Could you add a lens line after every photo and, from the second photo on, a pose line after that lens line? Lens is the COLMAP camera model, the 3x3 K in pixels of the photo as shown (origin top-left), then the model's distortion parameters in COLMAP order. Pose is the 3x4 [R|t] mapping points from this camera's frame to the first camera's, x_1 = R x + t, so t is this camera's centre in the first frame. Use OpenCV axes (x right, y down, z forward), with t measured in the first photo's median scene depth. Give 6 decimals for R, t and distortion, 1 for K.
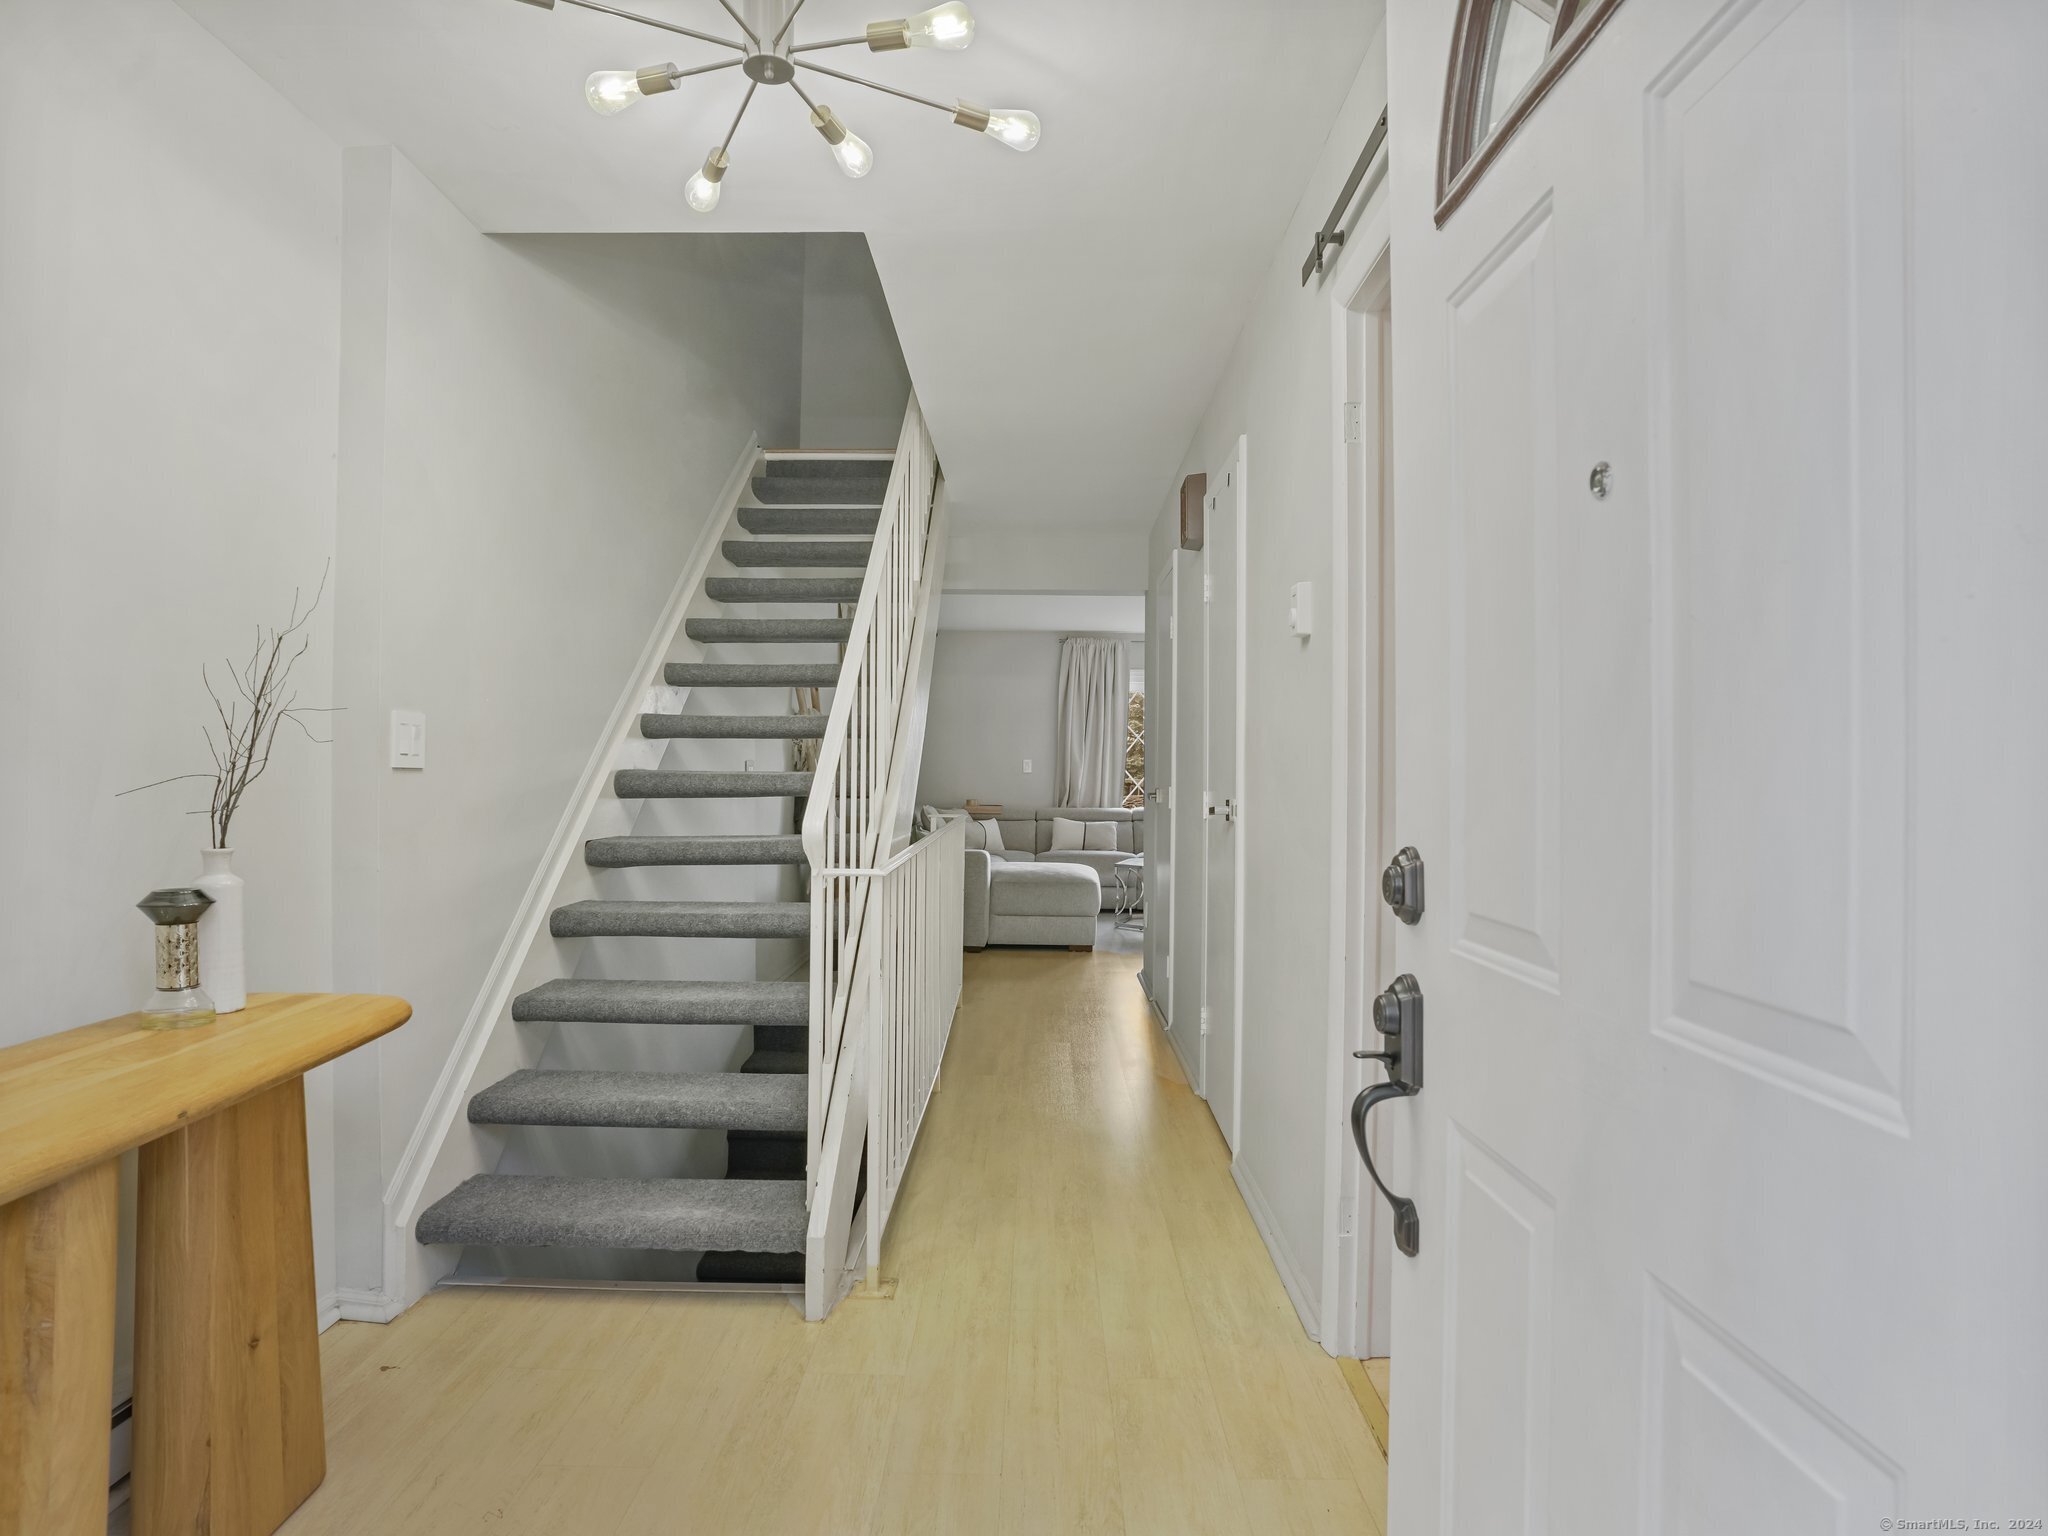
lens RADIAL K [[1150.3, 0, 1035.2], [0, 1150.3, 775.7], [0, 0, 1]] dist [-0.083732, 0.042907]
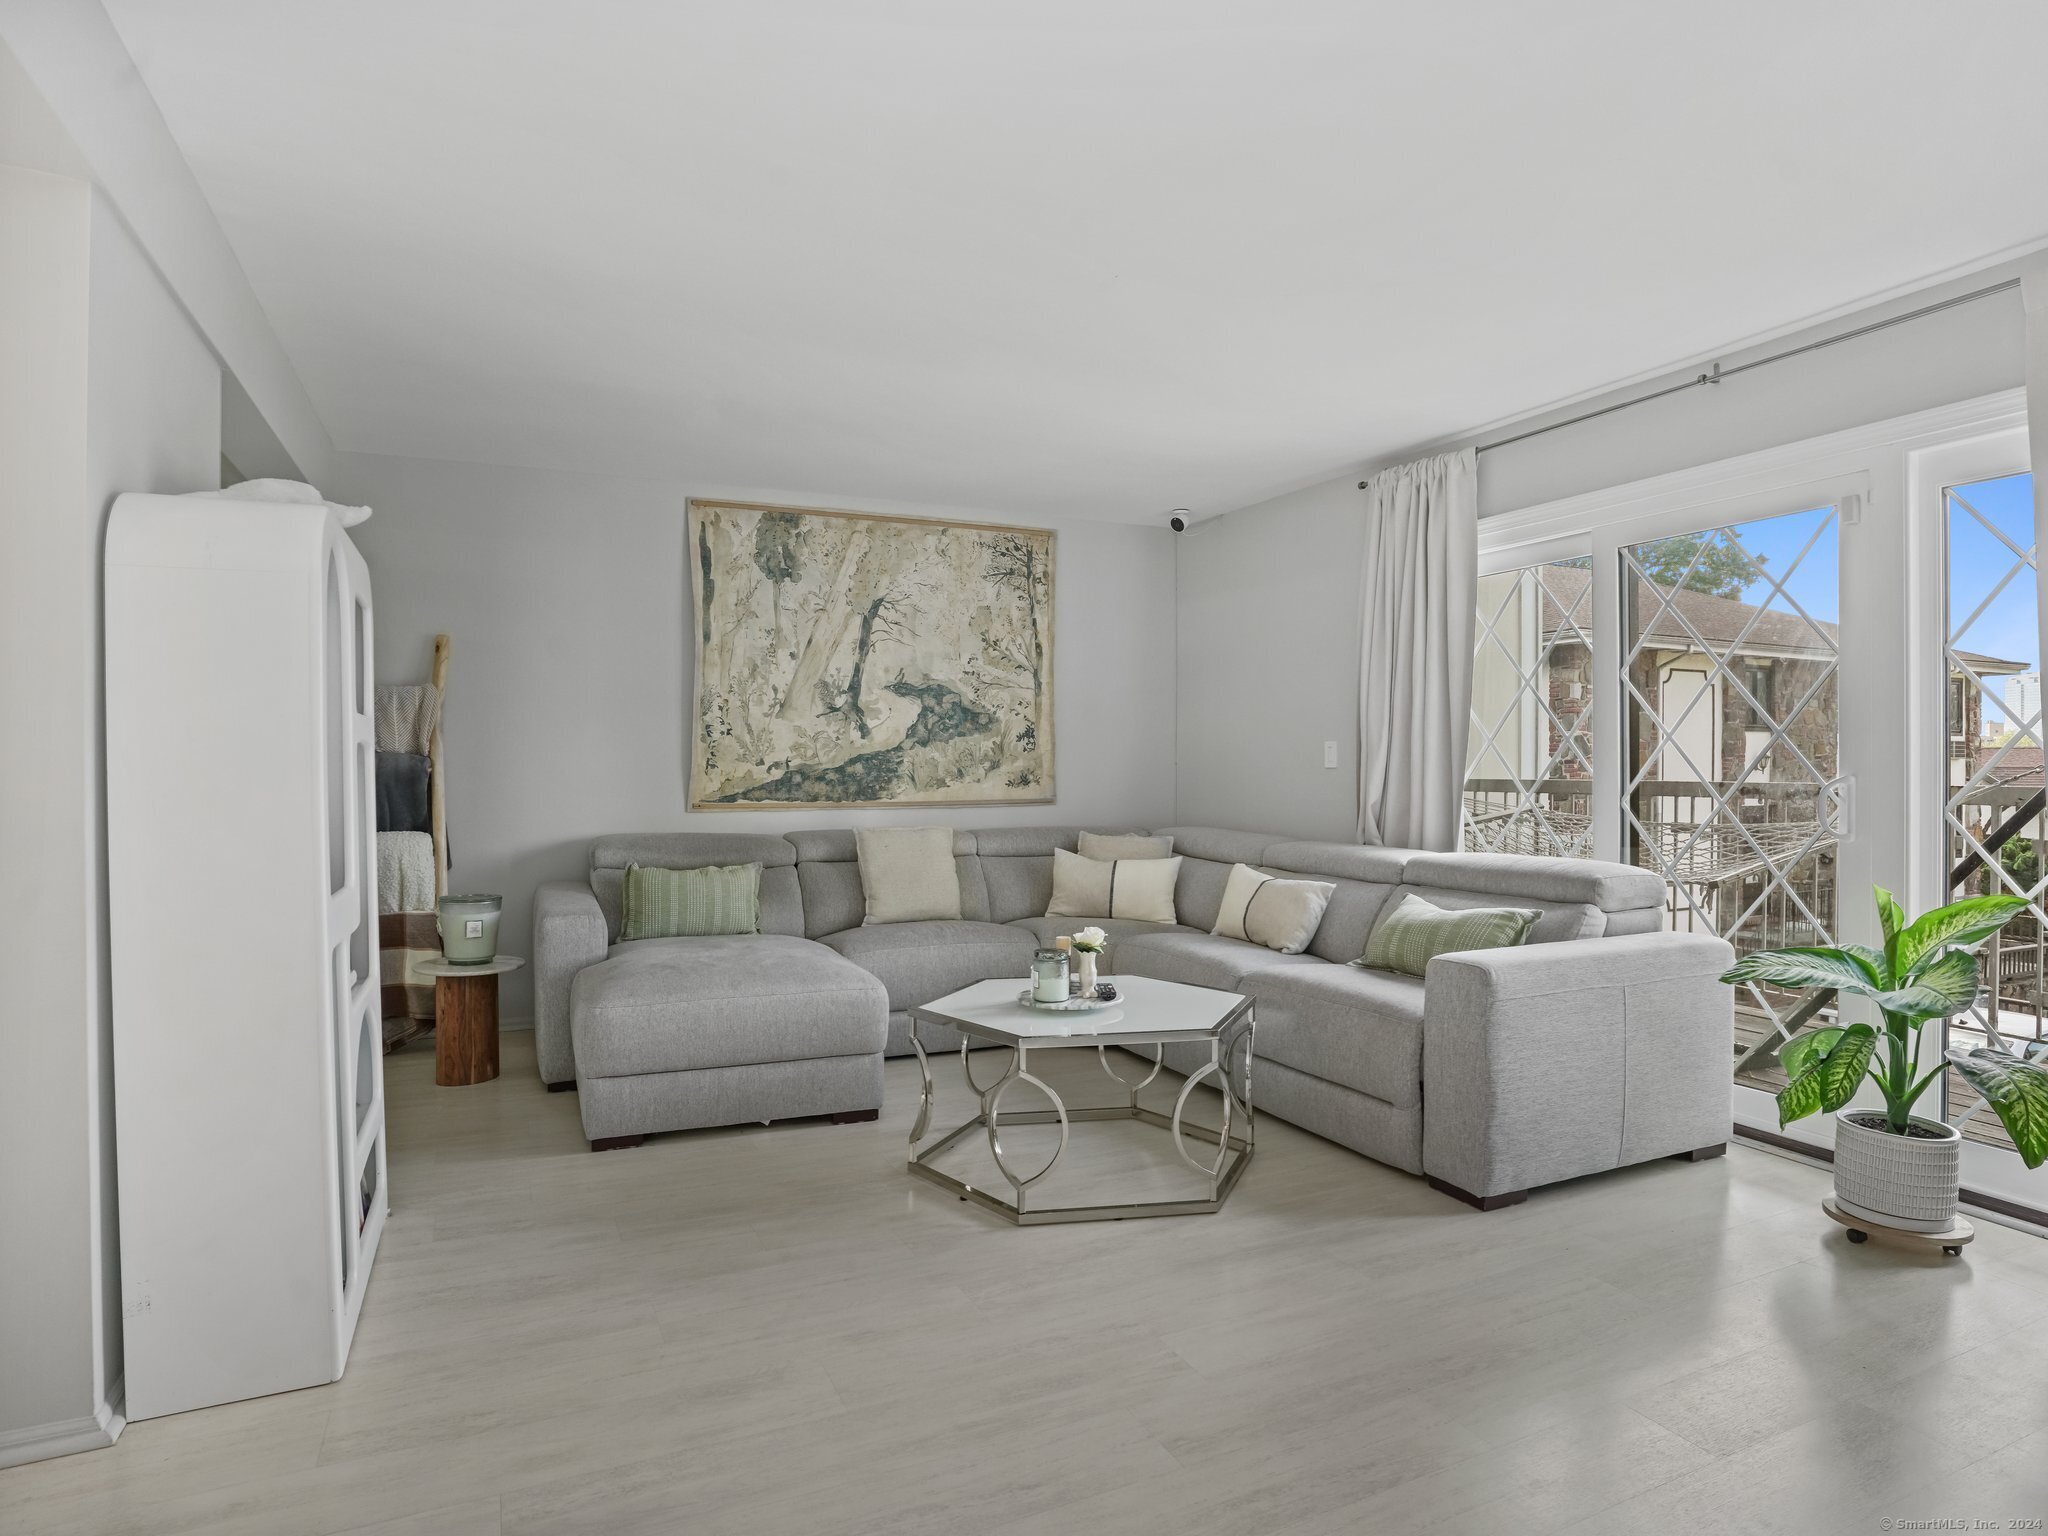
lens RADIAL K [[1150.3, 0, 1035.2], [0, 1150.3, 775.7], [0, 0, 1]] dist [-0.083732, 0.042907]
pose [[0.416472, 0.006379, -0.909126, 0.387832], [-0.019025, 0.999818, -0.001700, 0.003299], [0.908949, 0.018004, 0.416518, 0.689548]]
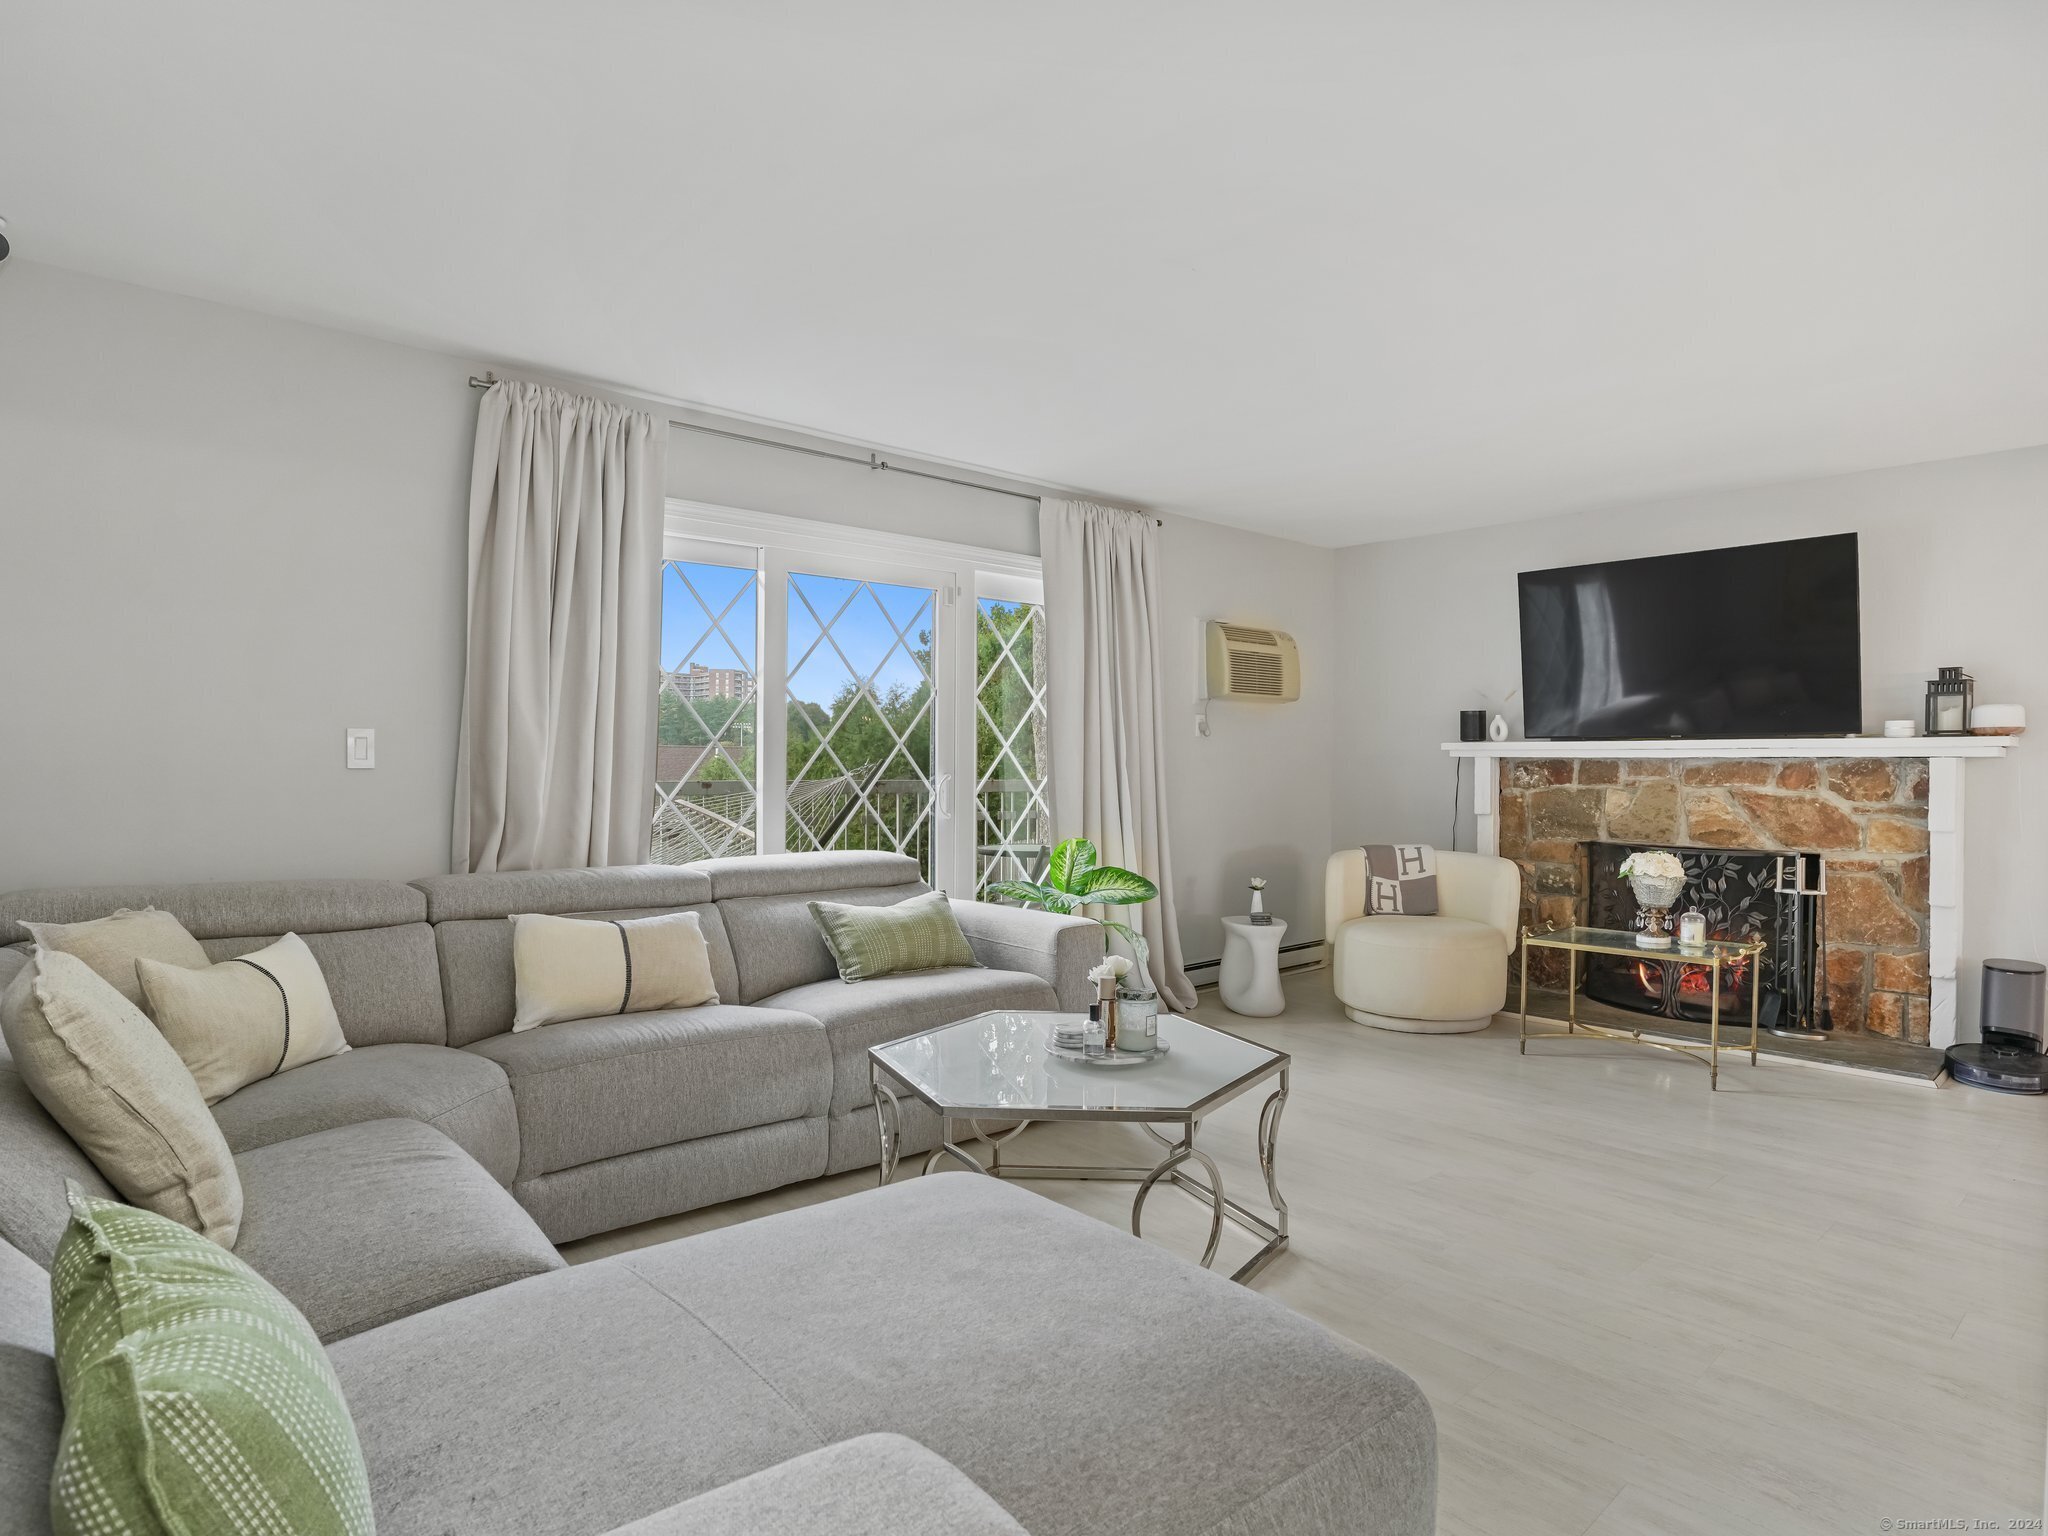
lens RADIAL K [[1150.3, 0, 1035.2], [0, 1150.3, 775.7], [0, 0, 1]] dist [-0.083732, 0.042907]
pose [[0.747889, -0.003837, 0.663813, -0.074390], [0.010072, 0.999934, -0.005567, 0.002360], [-0.663748, 0.010849, 0.747878, 0.644084]]
